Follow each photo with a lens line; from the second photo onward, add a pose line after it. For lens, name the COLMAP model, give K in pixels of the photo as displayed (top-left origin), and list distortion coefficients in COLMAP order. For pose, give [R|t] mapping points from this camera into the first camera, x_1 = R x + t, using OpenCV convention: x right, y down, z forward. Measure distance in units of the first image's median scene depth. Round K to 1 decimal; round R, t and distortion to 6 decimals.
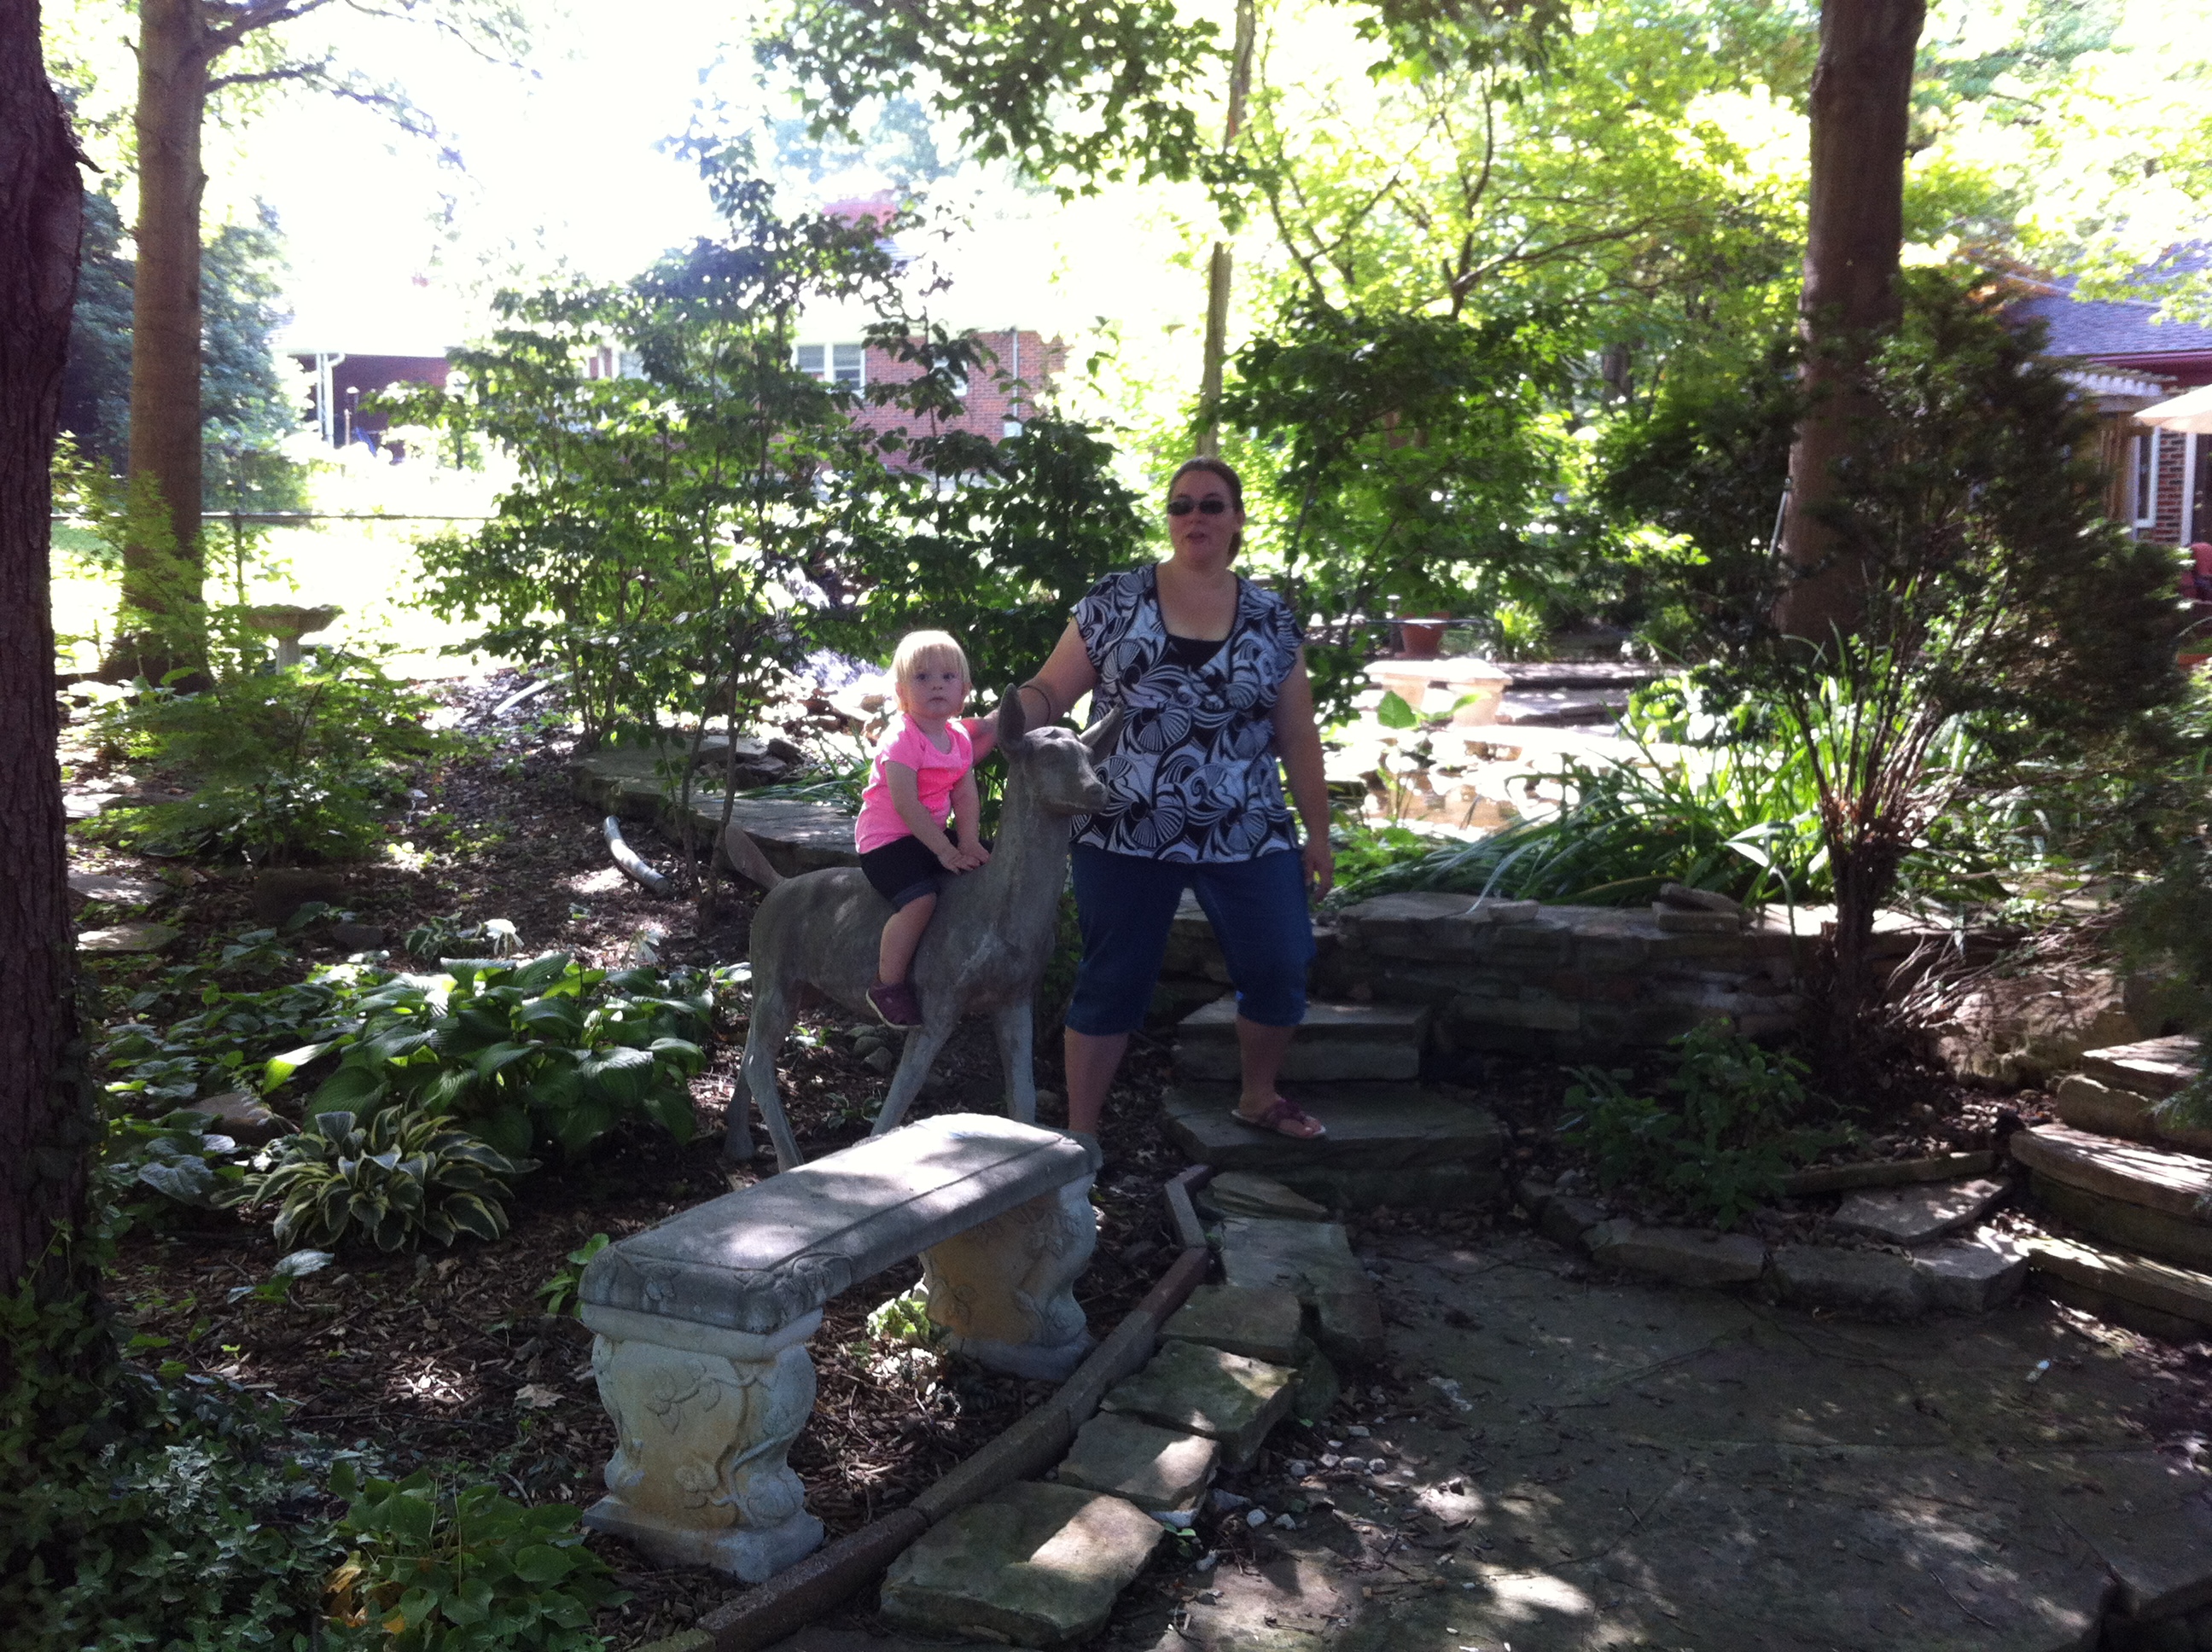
lens RADIAL K [[2253.8, 0, 1106.0], [0, 2253.8, 826.0], [0, 0, 1]] dist [0.008180, 0.005077]
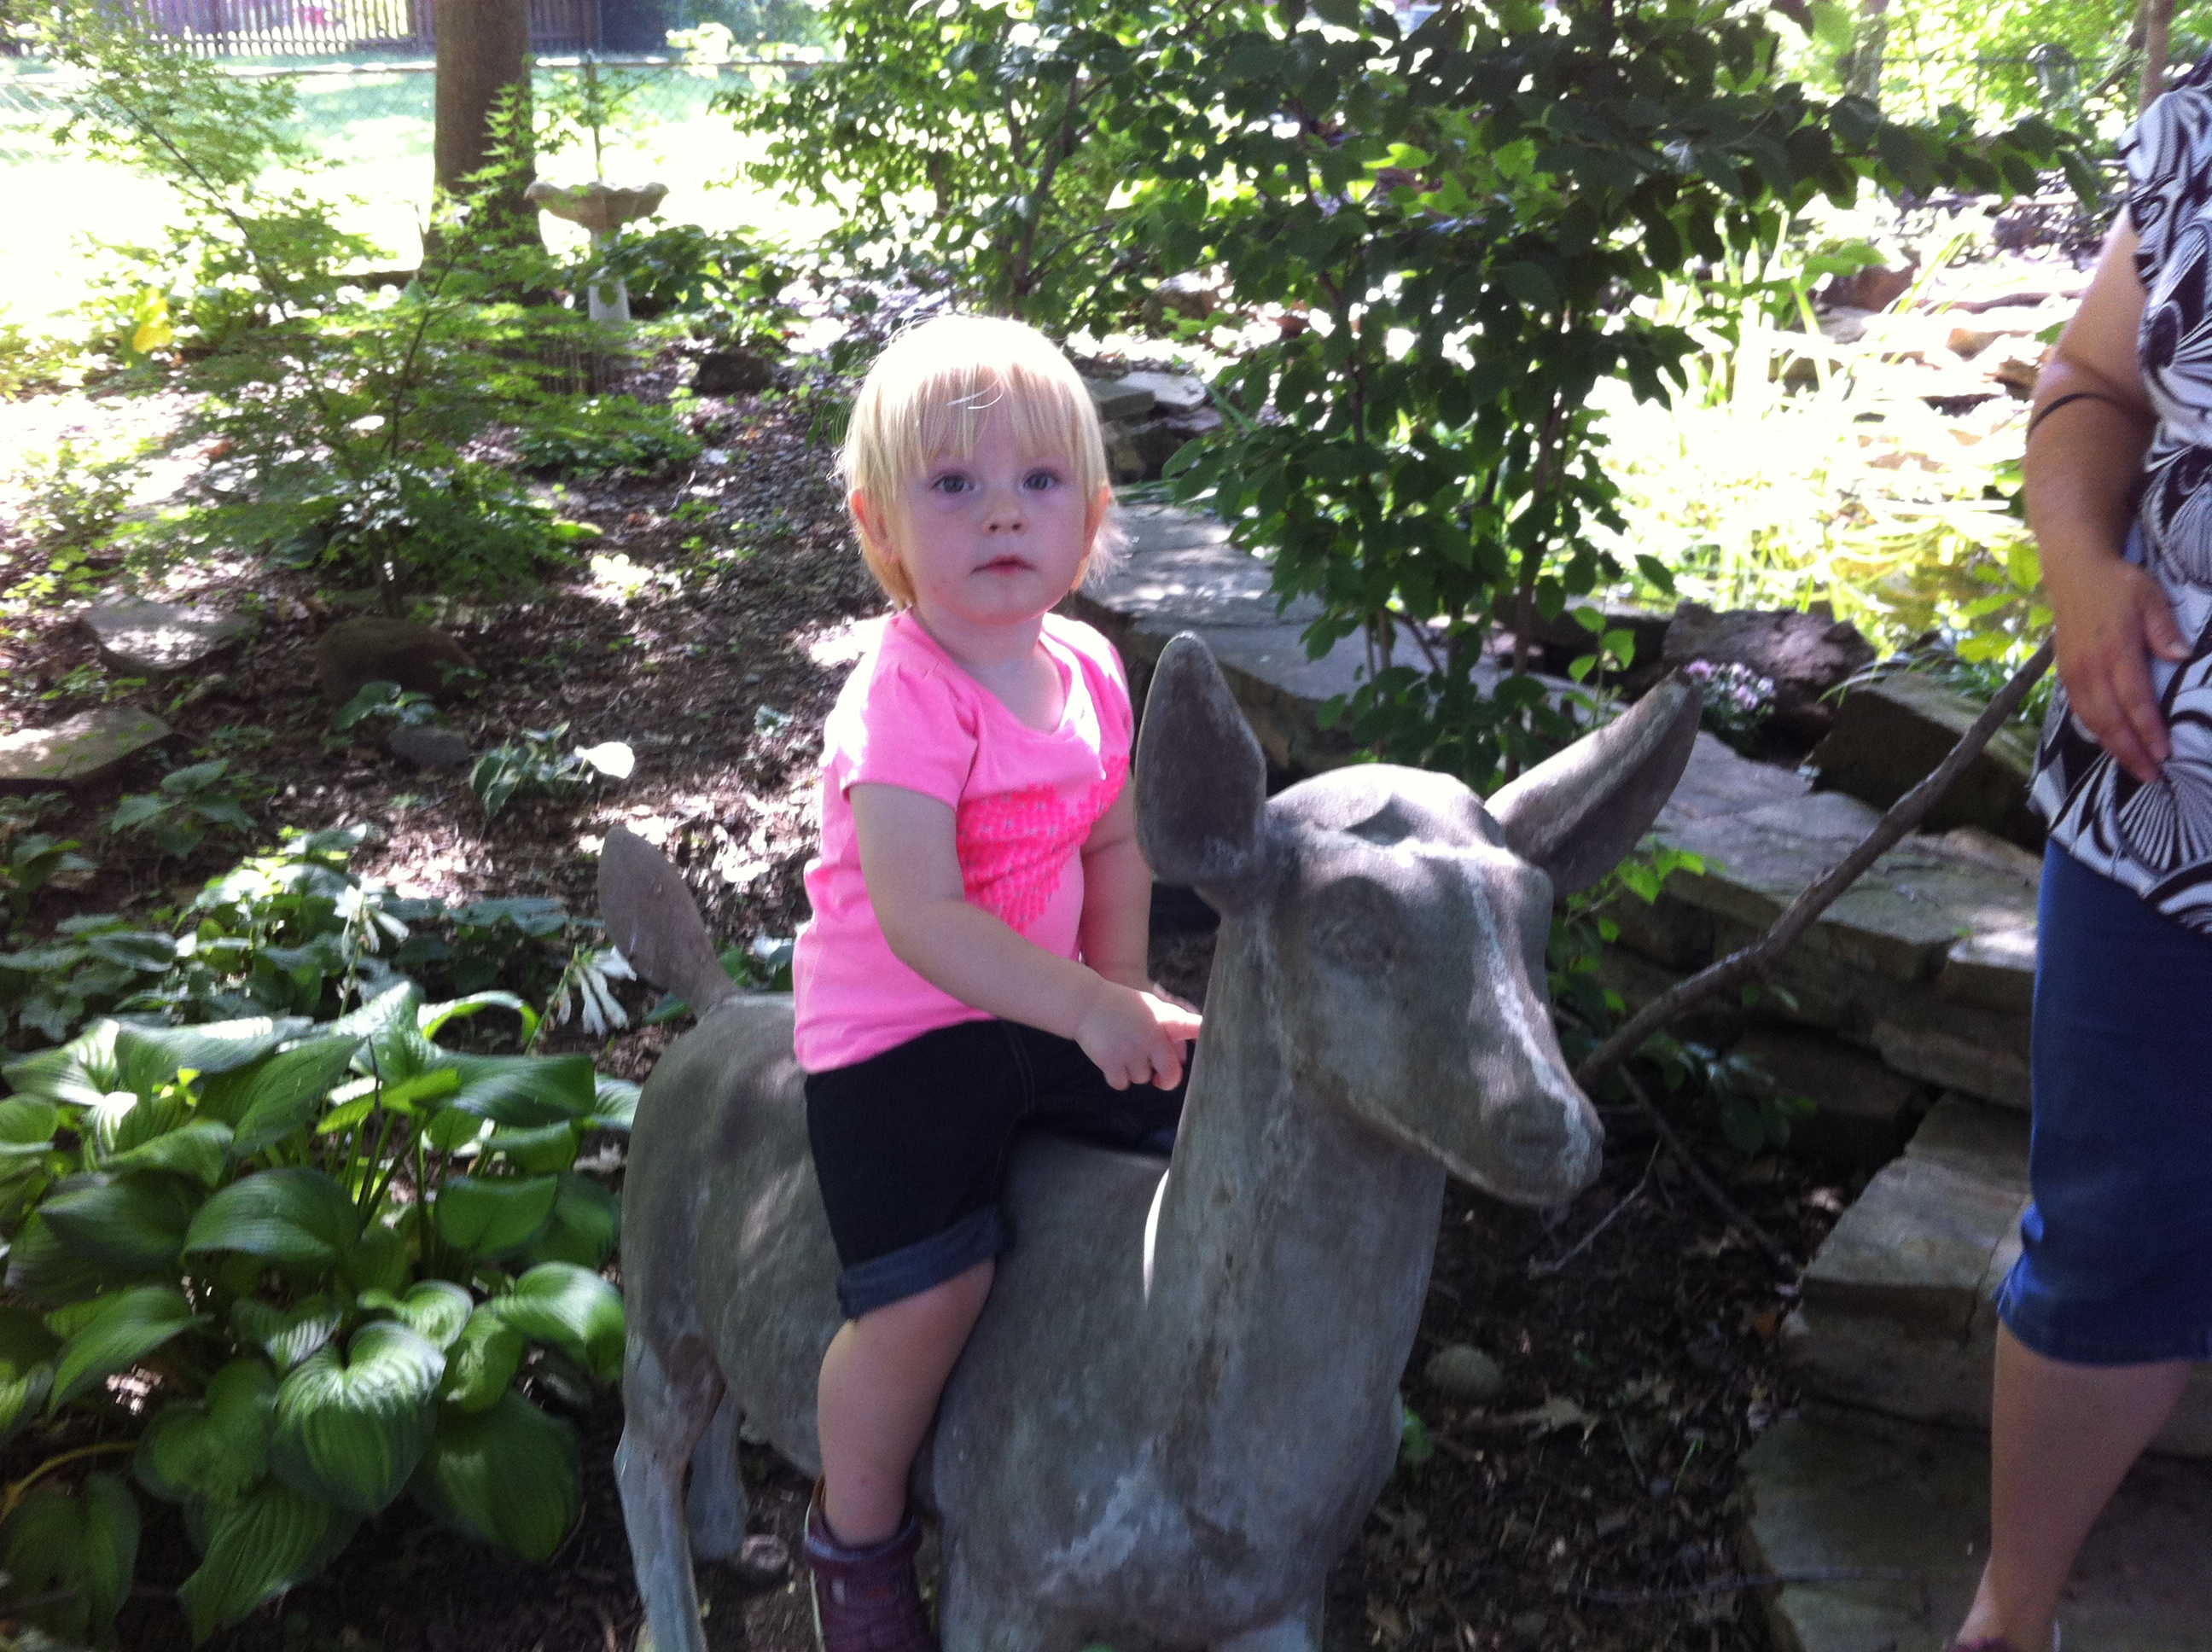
lens RADIAL K [[2220.4, 0, 1018.2], [0, 2220.4, 827.7], [0, 0, 1]] dist [-0.014432, -0.008380]
pose [[0.952776, 0.074043, -0.294507, 0.005118], [-0.015877, 0.980639, 0.195180, -0.050548], [0.303257, -0.181287, 0.935505, 0.460732]]
